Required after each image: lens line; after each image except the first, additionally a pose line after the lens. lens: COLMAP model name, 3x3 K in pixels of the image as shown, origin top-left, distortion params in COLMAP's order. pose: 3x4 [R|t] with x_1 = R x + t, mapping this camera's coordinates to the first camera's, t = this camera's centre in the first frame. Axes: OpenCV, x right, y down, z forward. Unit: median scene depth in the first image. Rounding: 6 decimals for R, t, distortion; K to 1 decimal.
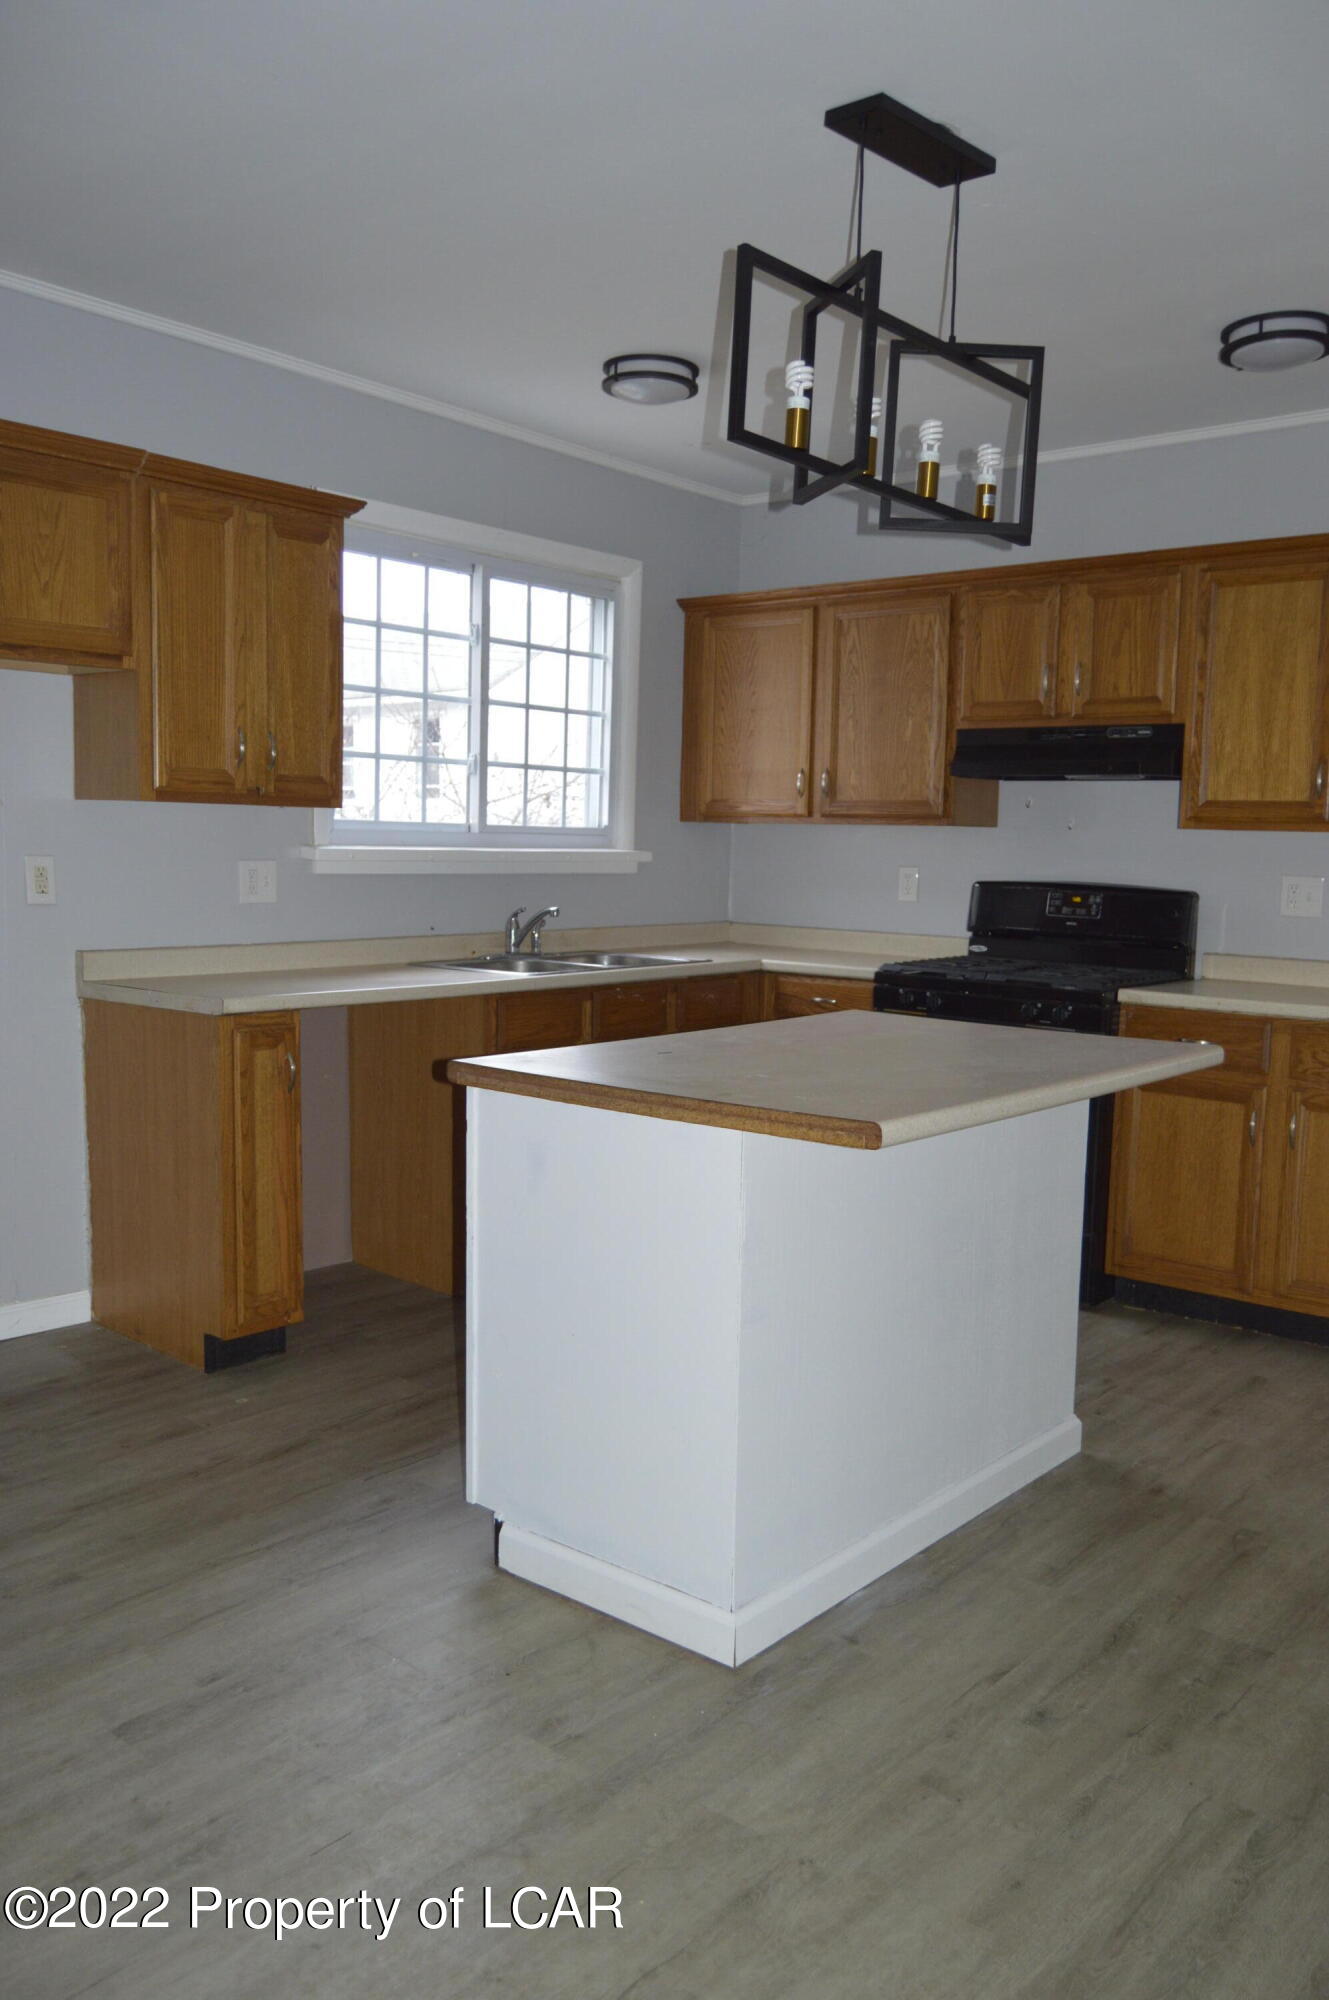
lens RADIAL K [[1628.1, 0, 664.5], [0, 1628.1, 1000.0], [0, 0, 1]] dist [-0.010337, 0.007349]
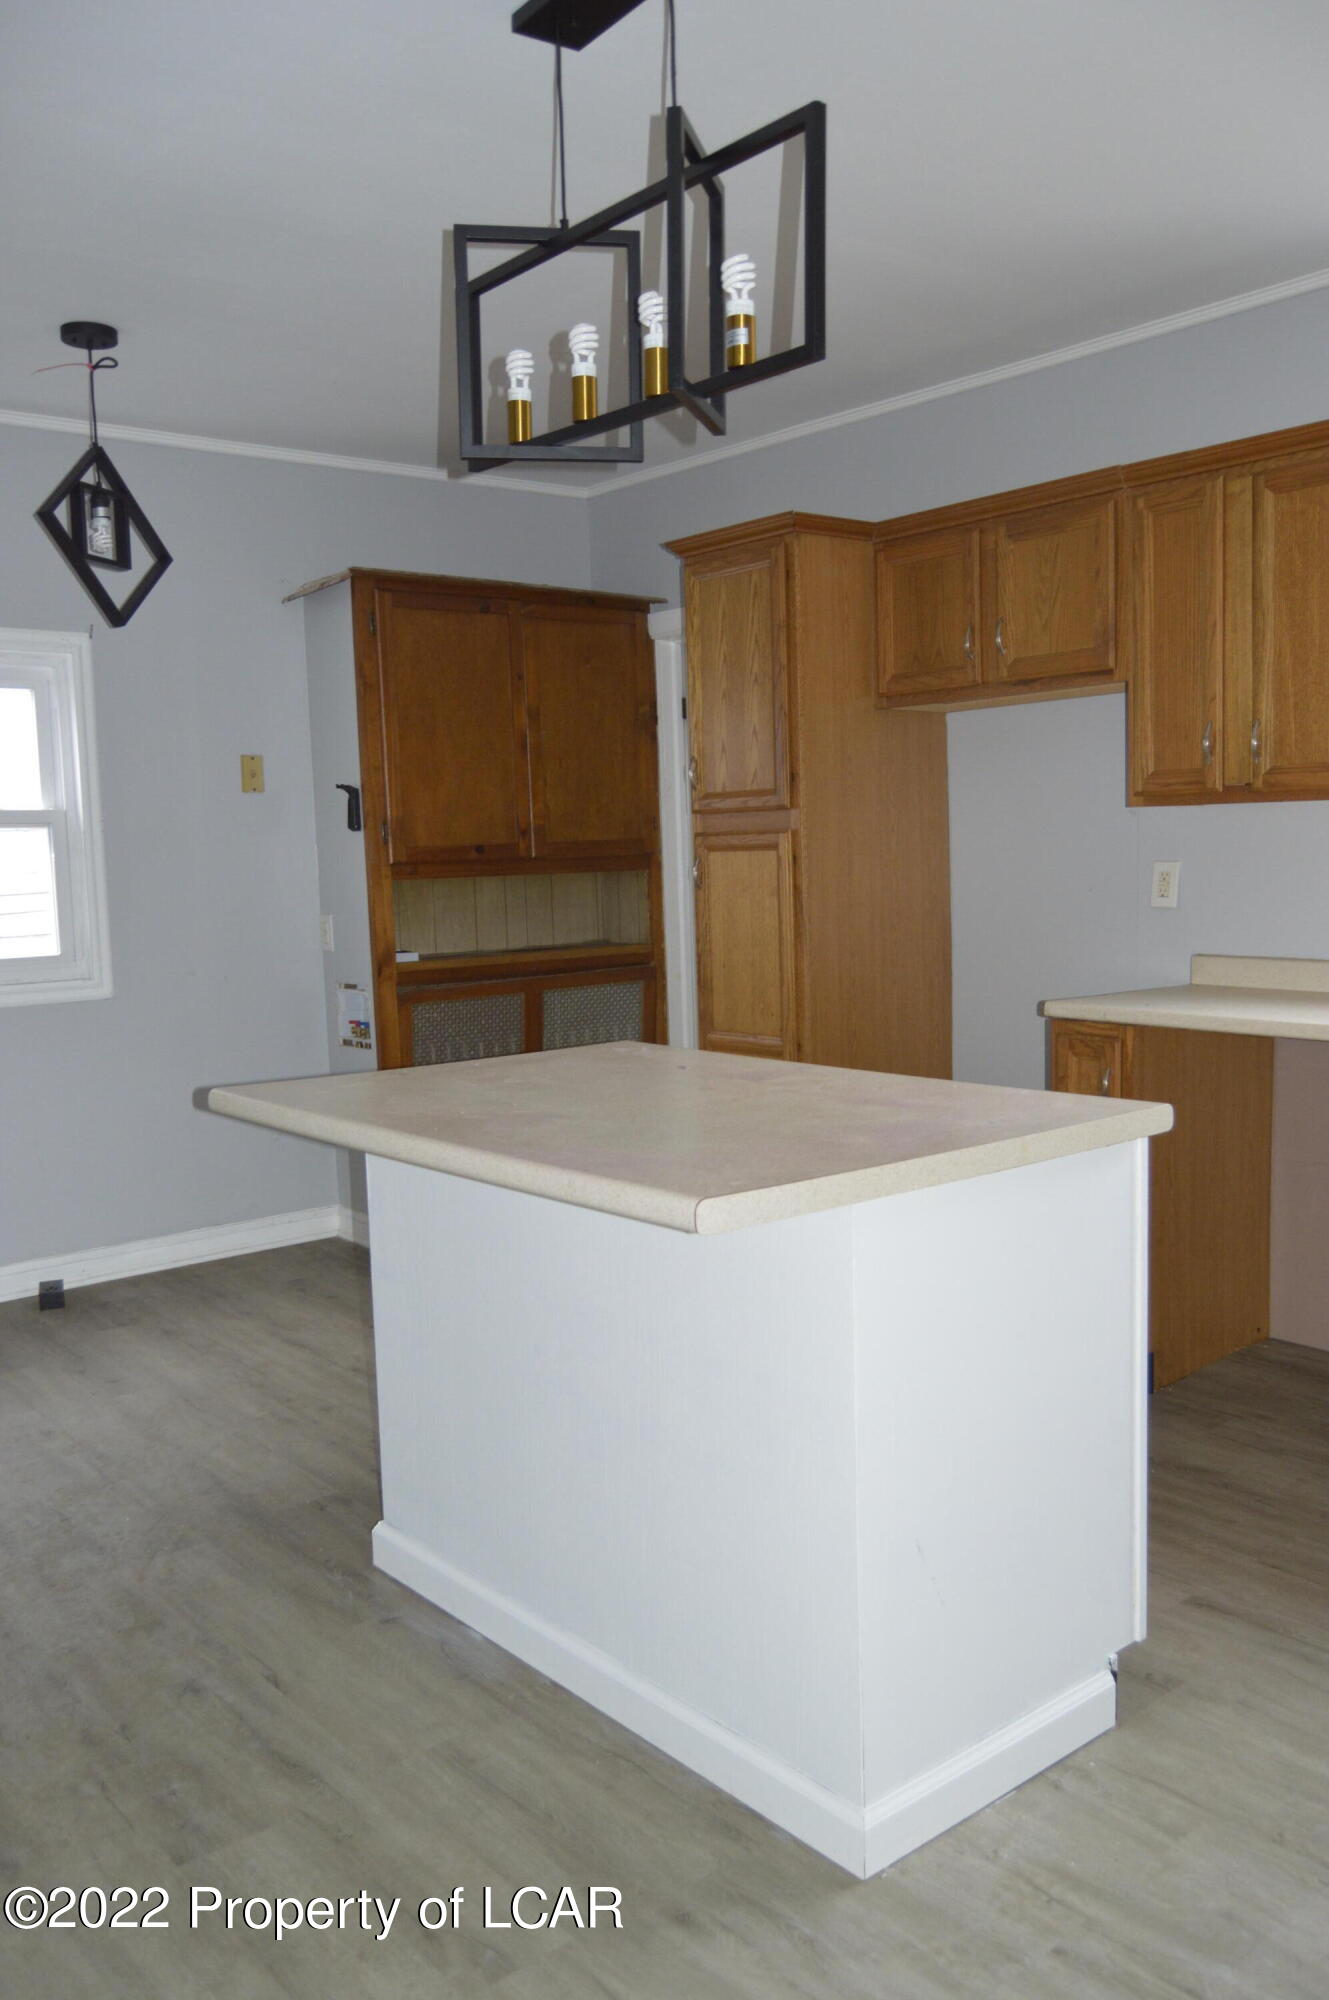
lens RADIAL K [[1585.0, 0, 664.5], [0, 1585.0, 1000.0], [0, 0, 1]] dist [-0.017284, 0.018118]
pose [[-0.173495, 0.078189, -0.981726, 0.950795], [-0.077974, 0.992624, 0.092836, -0.096054], [0.981743, 0.092656, -0.166118, 1.189567]]
